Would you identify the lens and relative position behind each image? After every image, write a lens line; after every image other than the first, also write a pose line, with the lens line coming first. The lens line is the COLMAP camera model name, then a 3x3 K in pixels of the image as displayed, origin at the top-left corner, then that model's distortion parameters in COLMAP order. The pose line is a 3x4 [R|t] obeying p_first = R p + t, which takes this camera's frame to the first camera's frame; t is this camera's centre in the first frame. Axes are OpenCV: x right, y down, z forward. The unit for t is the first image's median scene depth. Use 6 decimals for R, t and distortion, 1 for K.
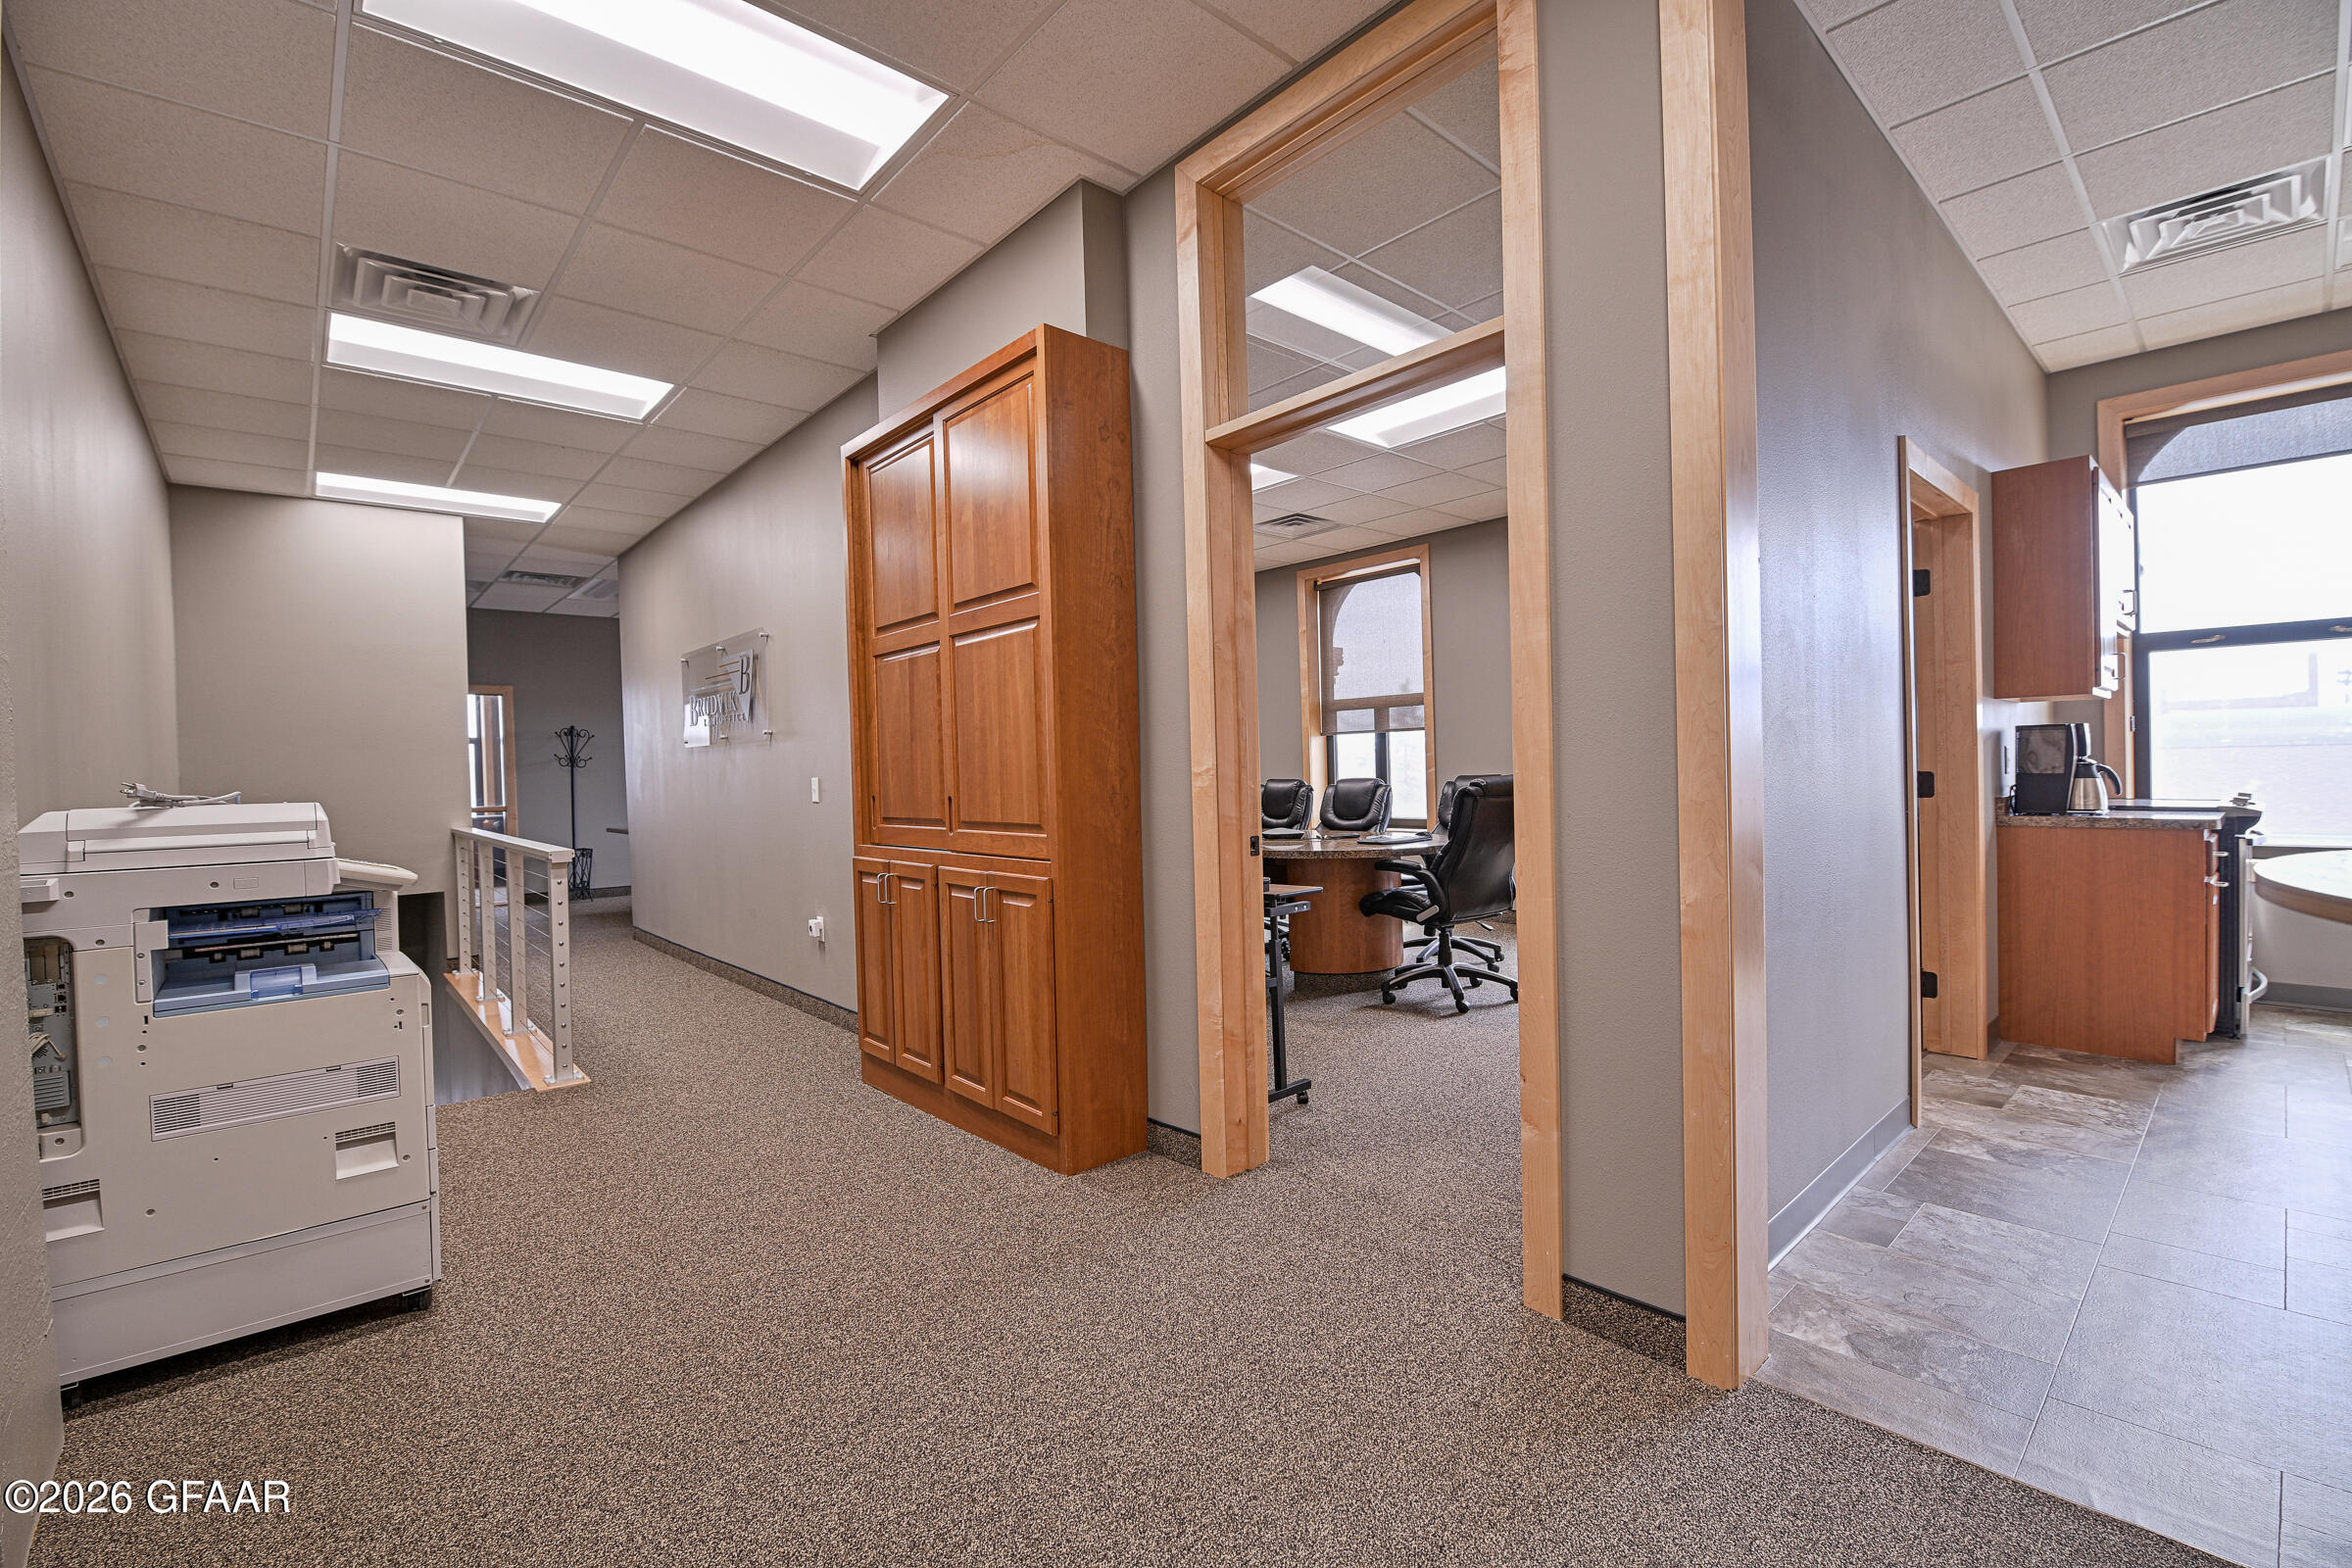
lens RADIAL K [[1021.2, 0, 1176.0], [0, 1021.2, 784.0], [0, 0, 1]] dist [-0.002852, -0.000632]
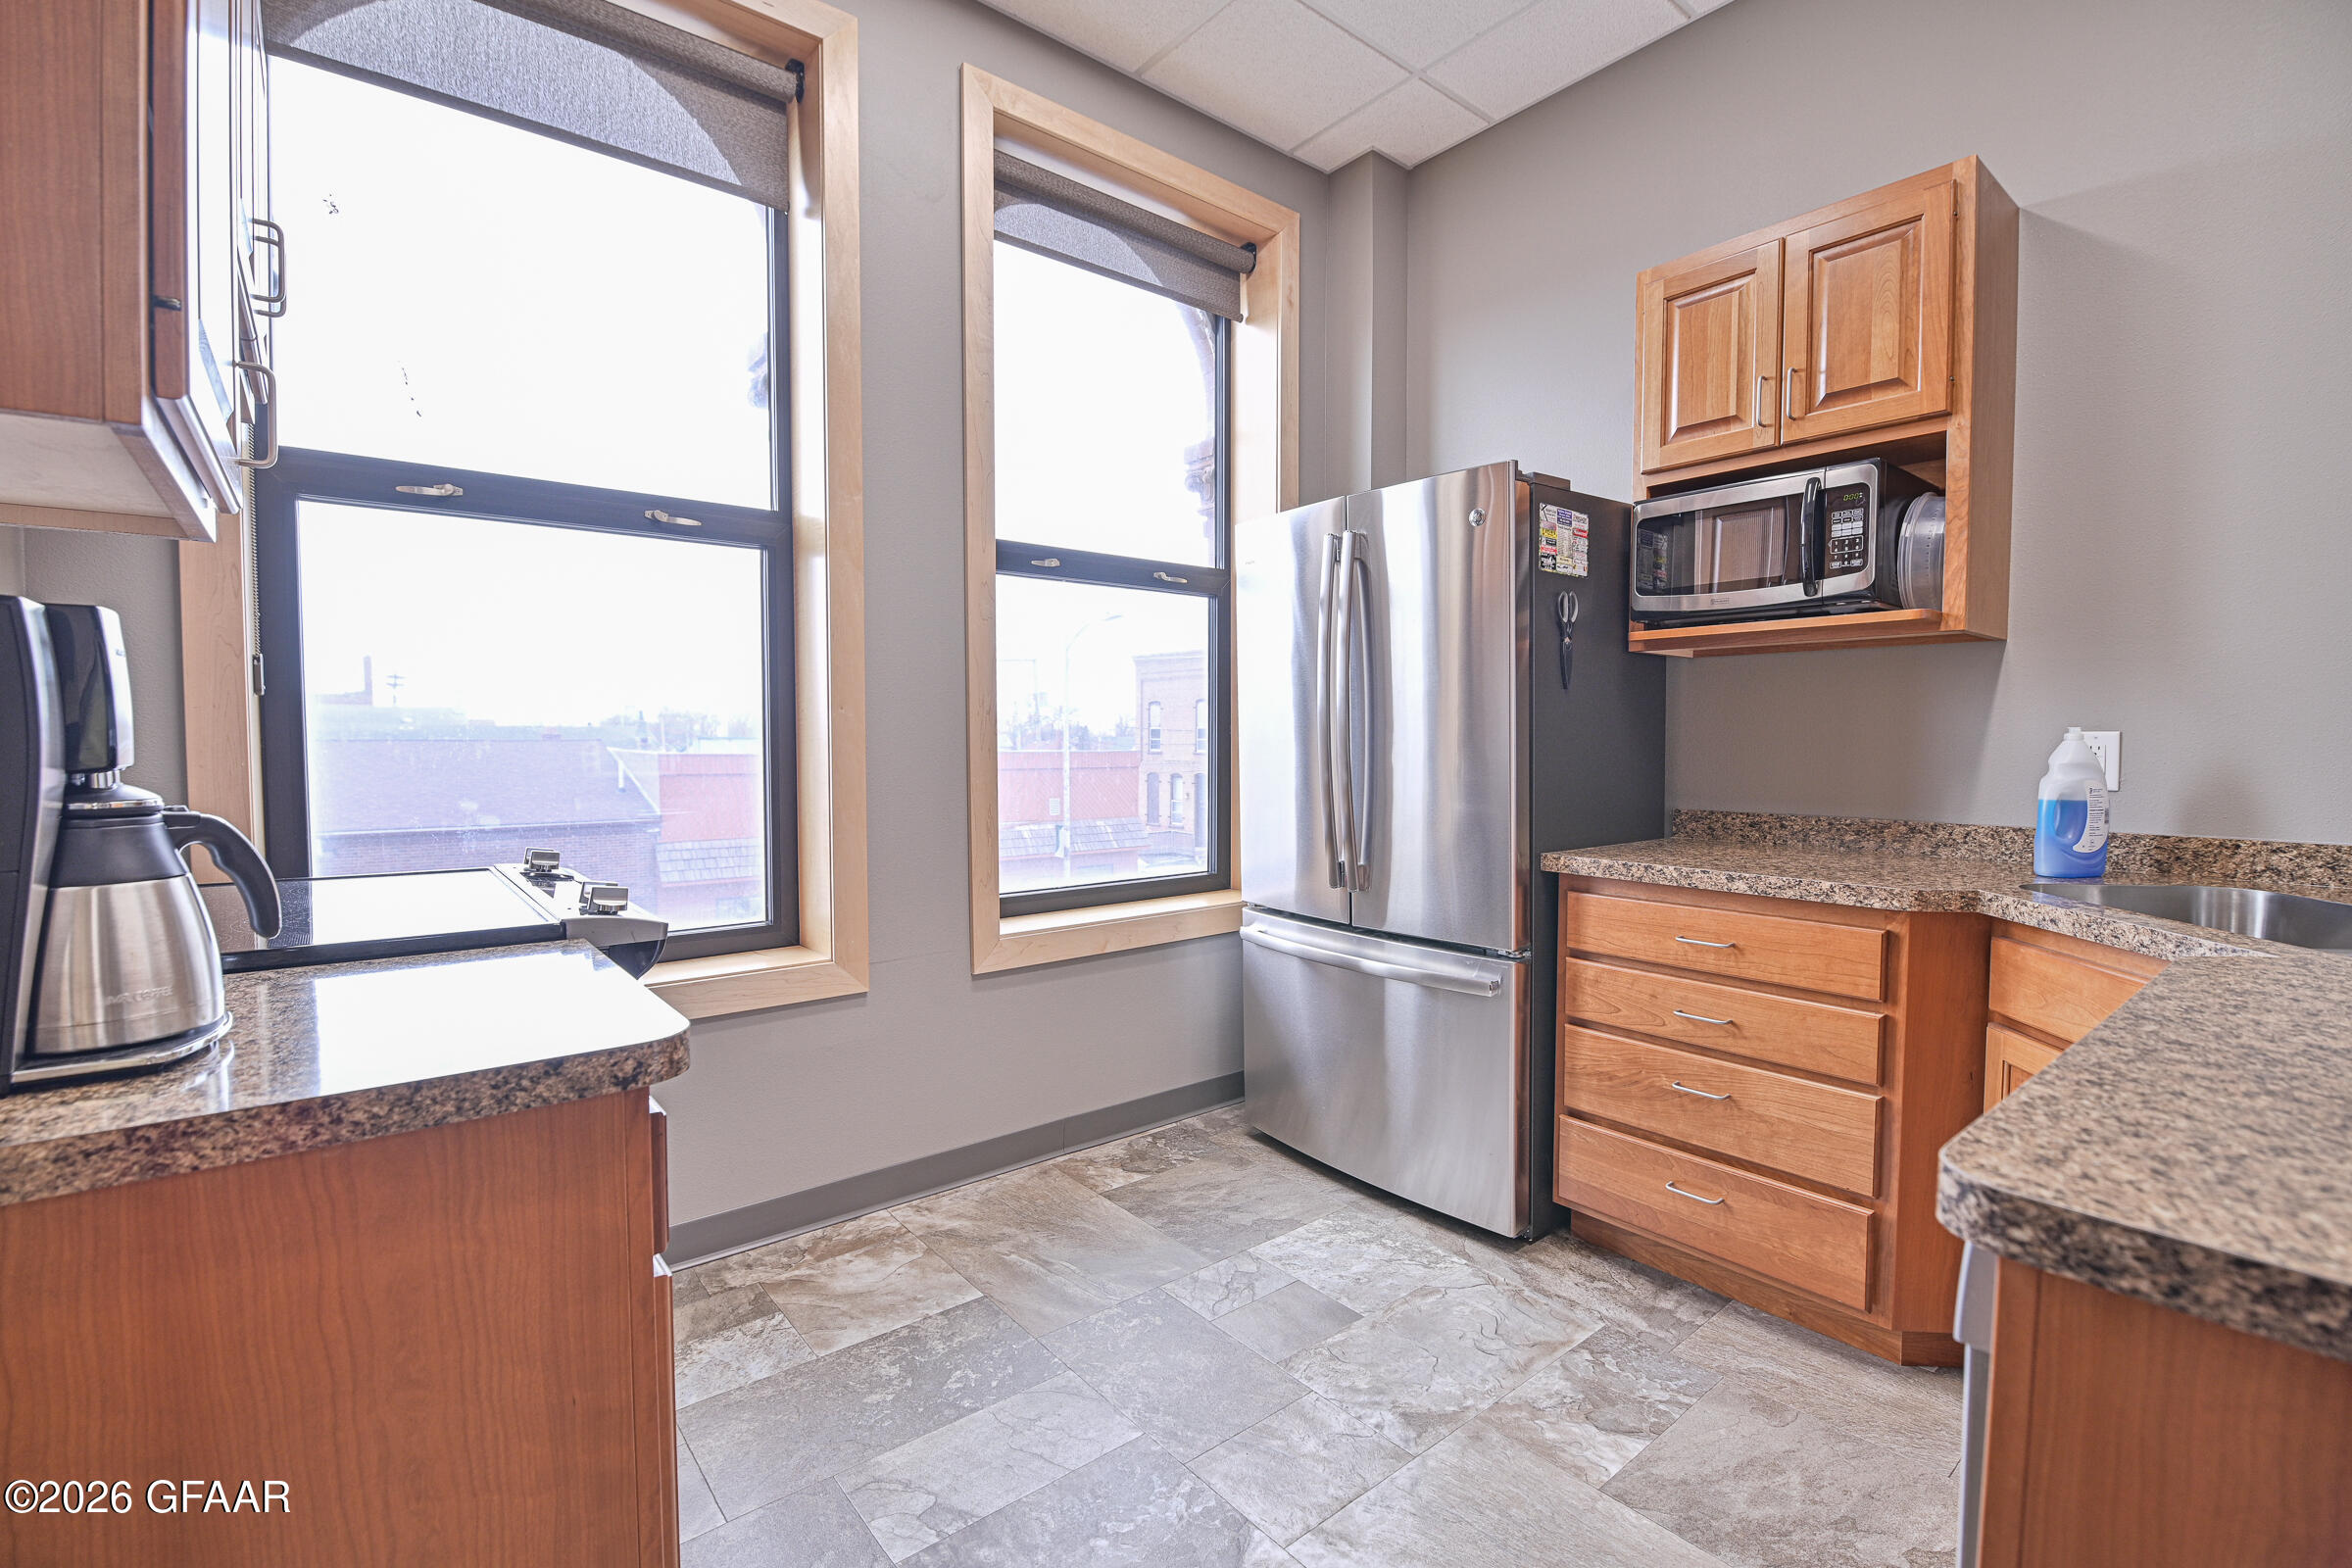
lens RADIAL K [[1021.2, 0, 1176.0], [0, 1021.2, 784.0], [0, 0, 1]] dist [-0.002852, -0.000632]
pose [[0.054017, -0.016134, 0.998410, 0.699362], [0.007049, 0.999851, 0.015776, -0.026149], [-0.998515, 0.006186, 0.054123, 0.773680]]
